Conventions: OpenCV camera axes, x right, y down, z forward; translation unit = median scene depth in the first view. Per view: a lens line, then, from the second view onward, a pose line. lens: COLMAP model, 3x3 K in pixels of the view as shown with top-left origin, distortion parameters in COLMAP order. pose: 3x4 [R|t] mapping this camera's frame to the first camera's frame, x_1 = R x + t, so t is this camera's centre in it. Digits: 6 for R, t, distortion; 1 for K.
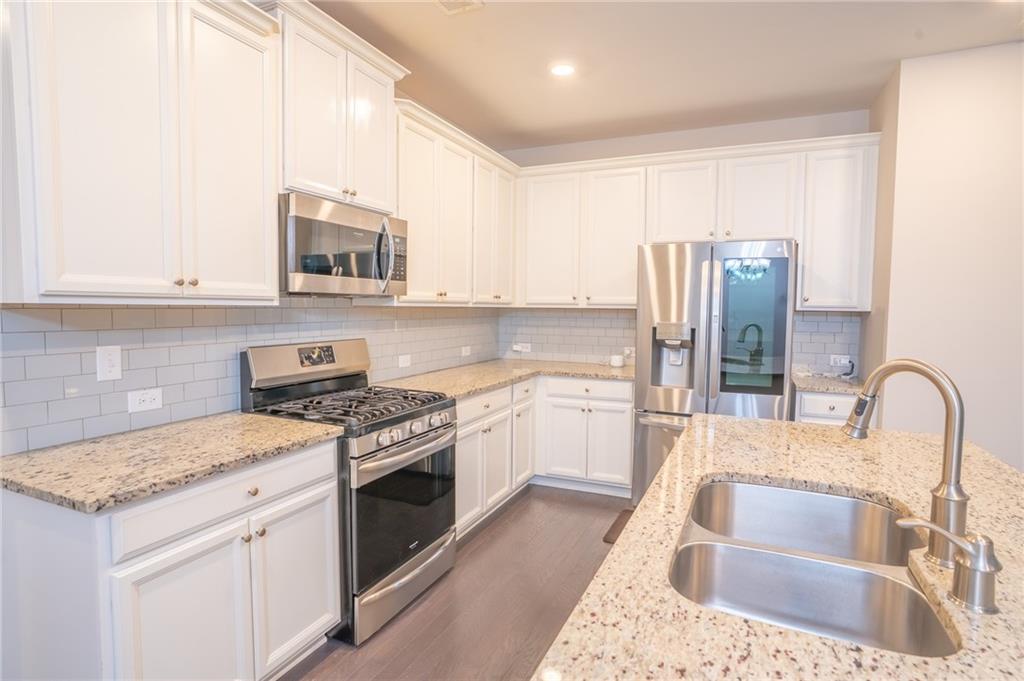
lens RADIAL K [[531.9, 0, 512.0], [0, 531.9, 340.5], [0, 0, 1]] dist [-0.001339, -0.000241]
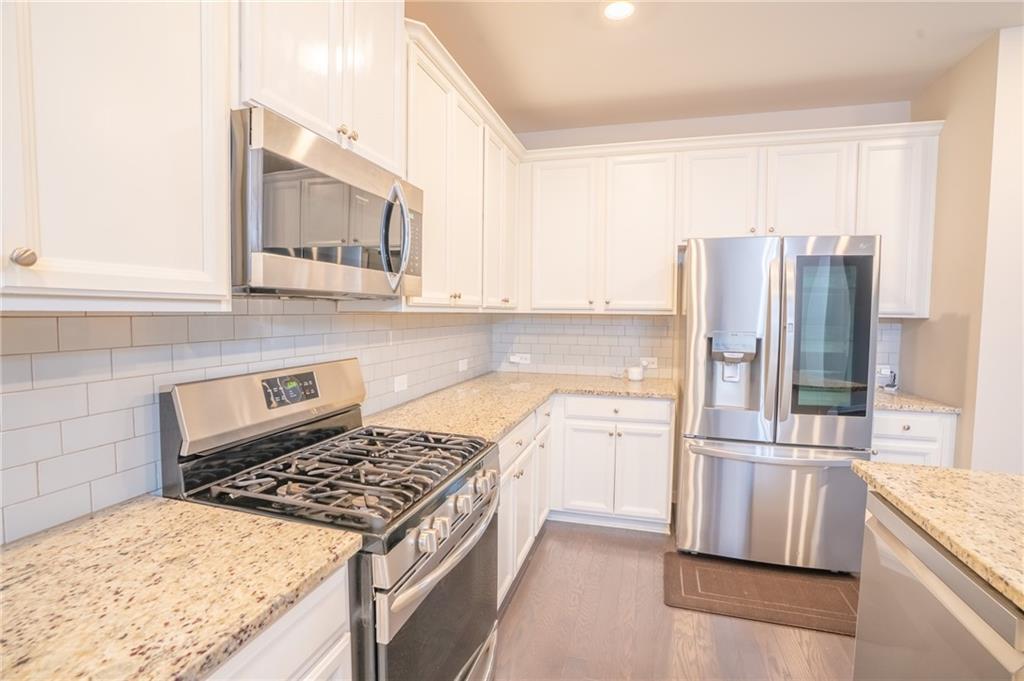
lens RADIAL K [[470.5, 0, 512.0], [0, 470.5, 340.5], [0, 0, 1]] dist [-0.044150, 0.022175]
pose [[0.989436, -0.008859, 0.144697, -0.164061], [0.009184, 0.999957, -0.001582, -0.024207], [-0.144676, 0.002894, 0.989475, 0.359021]]
